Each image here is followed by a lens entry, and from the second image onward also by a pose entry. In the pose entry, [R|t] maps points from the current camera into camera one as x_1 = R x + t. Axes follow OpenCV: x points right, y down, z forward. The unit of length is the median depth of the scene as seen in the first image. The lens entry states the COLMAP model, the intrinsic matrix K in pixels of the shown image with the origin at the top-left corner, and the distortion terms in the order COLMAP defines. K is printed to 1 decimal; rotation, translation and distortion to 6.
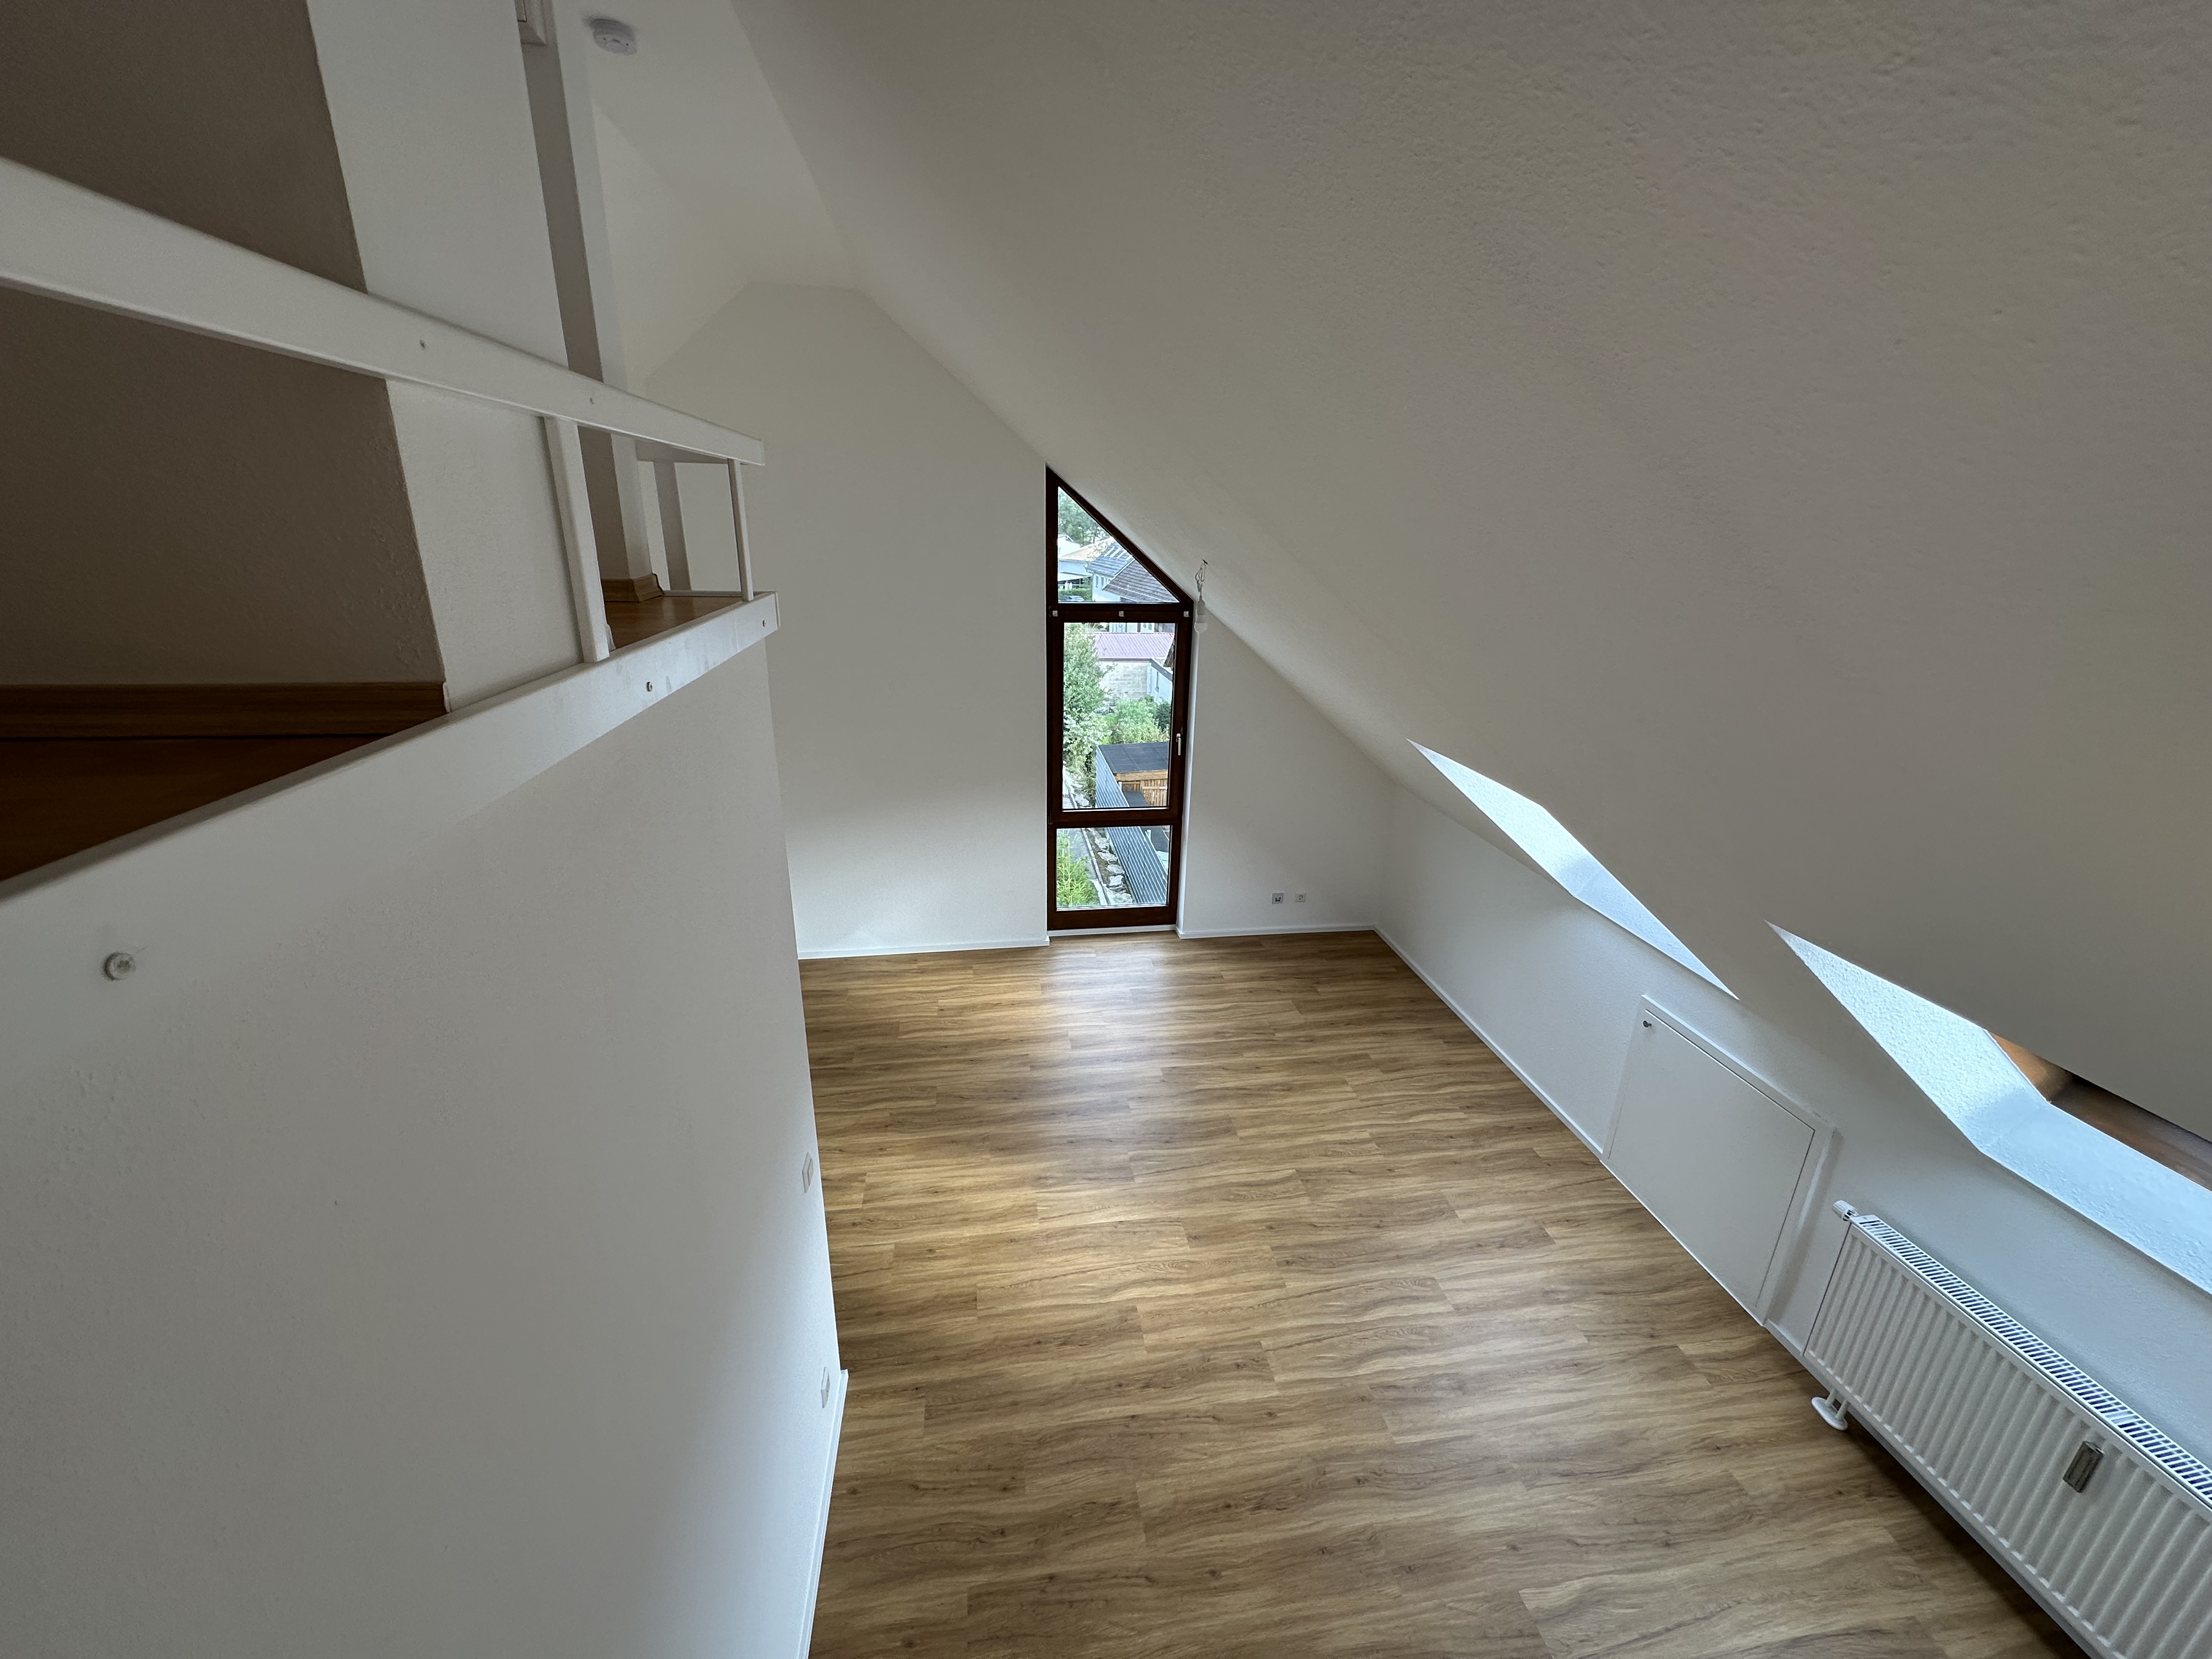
lens RADIAL K [[887.3, 0, 1106.0], [0, 887.3, 829.5], [0, 0, 1]] dist [-0.000157, -0.000123]
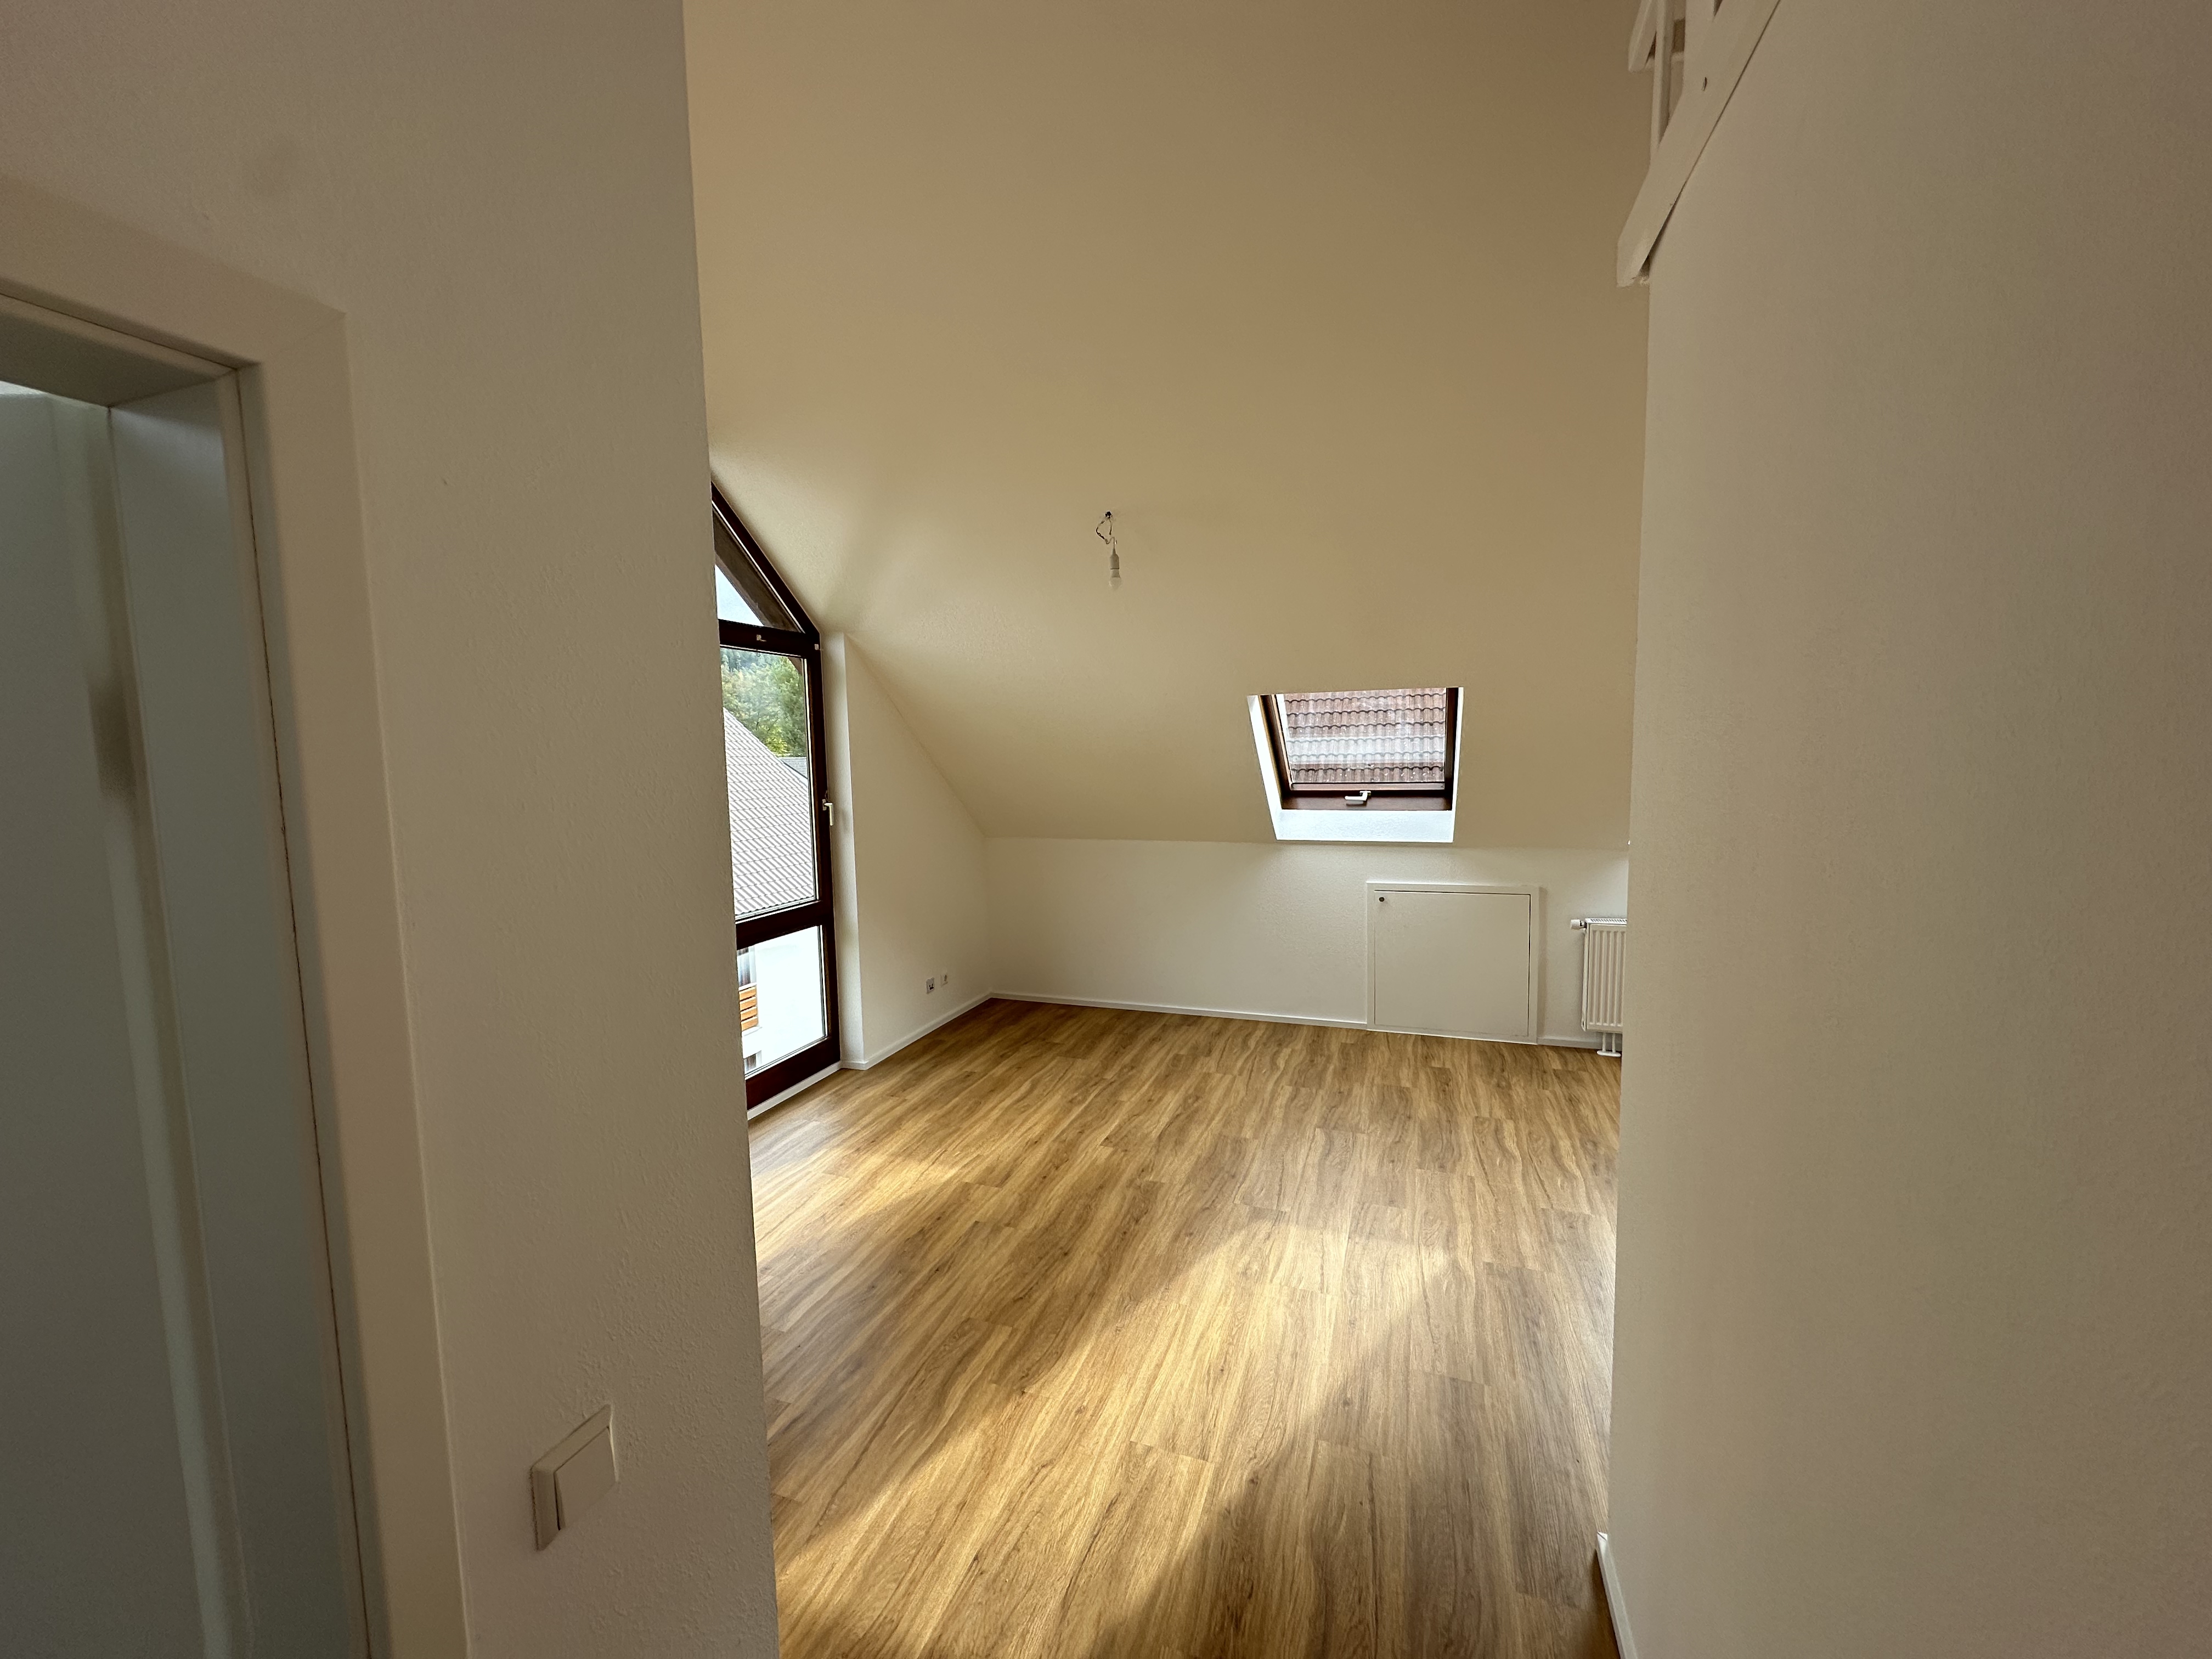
lens RADIAL K [[887.3, 0, 1106.0], [0, 887.3, 829.5], [0, 0, 1]] dist [-0.000157, -0.000123]
pose [[0.473165, -0.109507, 0.874142, -0.582676], [0.321240, 0.945373, -0.055454, 0.047657], [-0.820317, 0.307048, 0.482495, 0.519496]]
